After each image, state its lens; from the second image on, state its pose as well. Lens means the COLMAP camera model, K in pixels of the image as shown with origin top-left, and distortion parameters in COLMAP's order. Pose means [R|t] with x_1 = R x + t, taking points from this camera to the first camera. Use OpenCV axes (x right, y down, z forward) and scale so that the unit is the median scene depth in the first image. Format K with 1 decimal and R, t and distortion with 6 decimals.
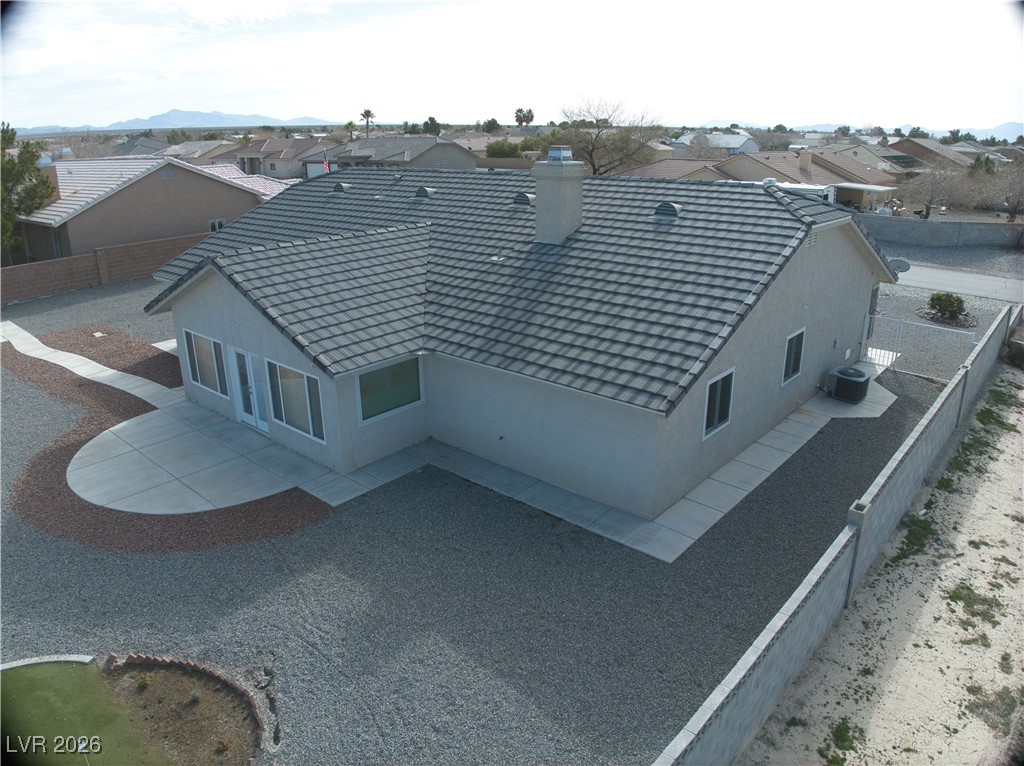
lens RADIAL K [[721.5, 0, 515.4], [0, 721.5, 382.4], [0, 0, 1]] dist [-0.096715, -0.022297]
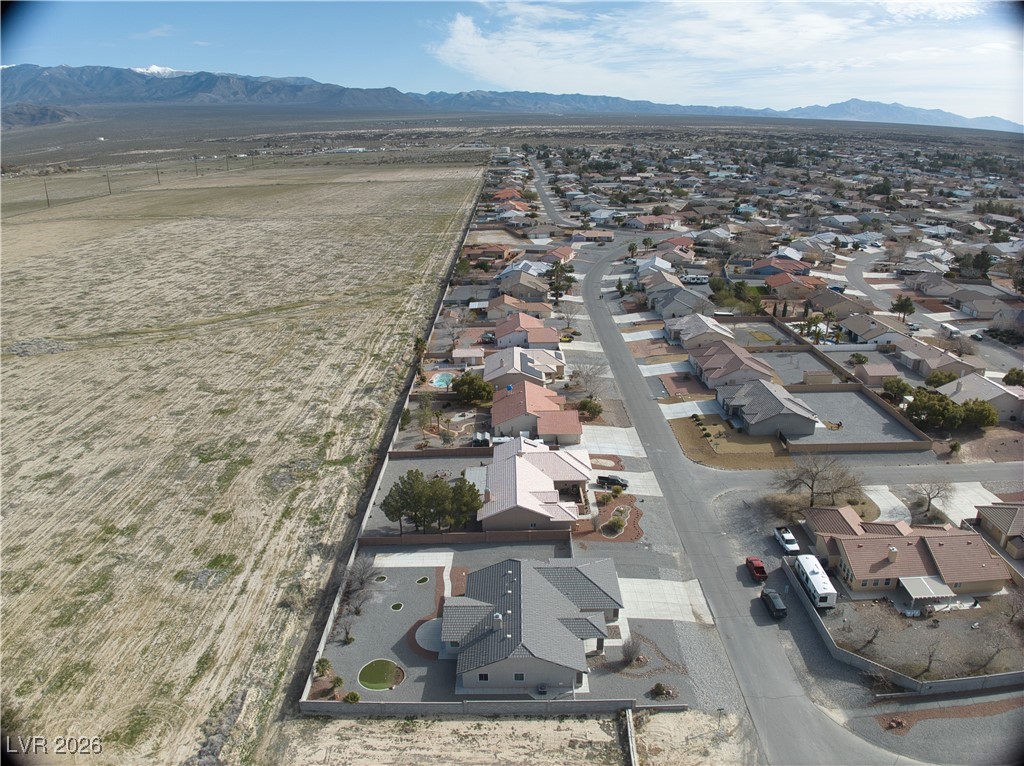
lens RADIAL K [[721.5, 0, 515.4], [0, 721.5, 382.4], [0, 0, 1]] dist [-0.096715, -0.022297]
pose [[0.653338, 0.254115, -0.713144, 3.698325], [-0.243998, 0.962398, 0.119396, -2.828399], [0.716669, 0.096000, 0.690775, -2.810334]]
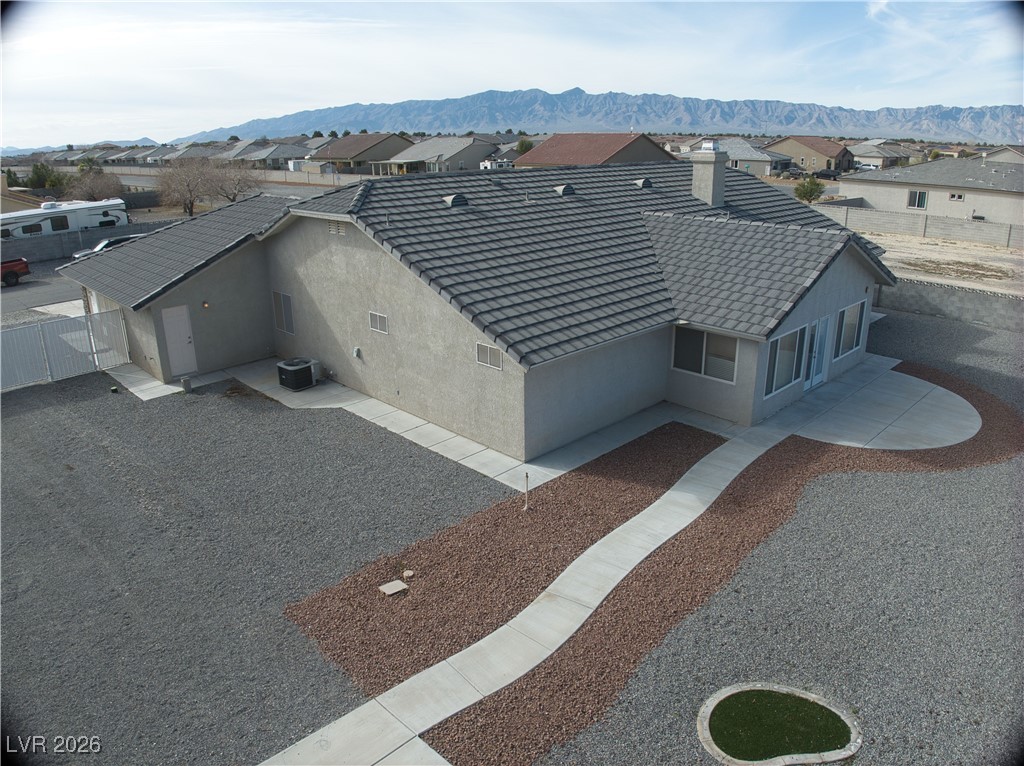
lens RADIAL K [[721.5, 0, 515.4], [0, 721.5, 382.4], [0, 0, 1]] dist [-0.096715, -0.022297]
pose [[0.077106, -0.323203, 0.943183, -1.691462], [0.340534, 0.897647, 0.279760, -0.484719], [-0.937065, 0.299615, 0.179276, 1.434011]]
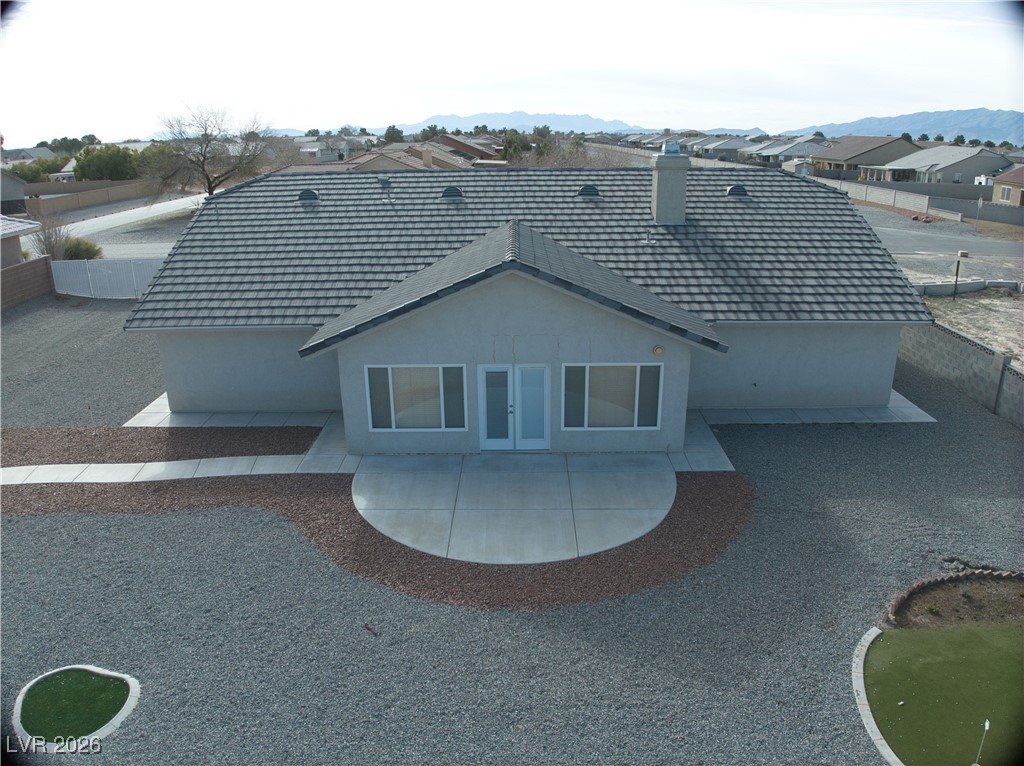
lens RADIAL K [[721.5, 0, 515.4], [0, 721.5, 382.4], [0, 0, 1]] dist [-0.096715, -0.022297]
pose [[0.756883, -0.214494, 0.617350, -1.053139], [0.220264, 0.973065, 0.068037, -0.094428], [-0.615315, 0.084483, 0.783741, 0.321136]]
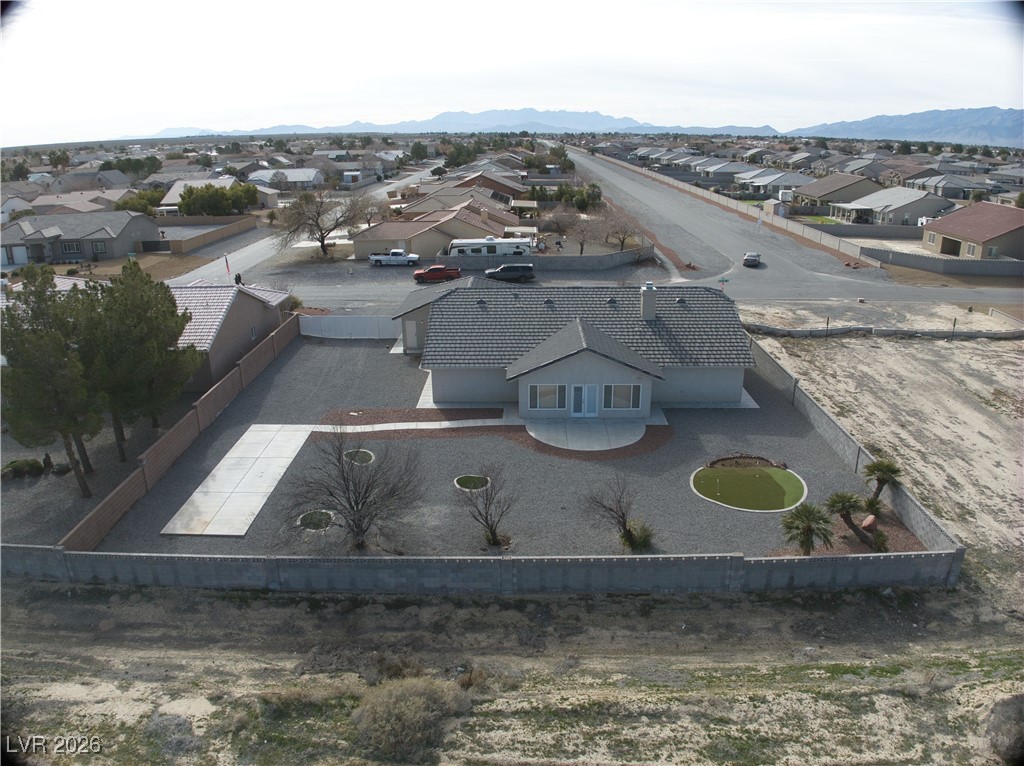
lens RADIAL K [[721.5, 0, 515.4], [0, 721.5, 382.4], [0, 0, 1]] dist [-0.096715, -0.022297]
pose [[0.765086, -0.212917, 0.607709, -2.248075], [0.215847, 0.973951, 0.069490, -0.299344], [-0.606675, 0.078006, 0.791114, -0.847671]]
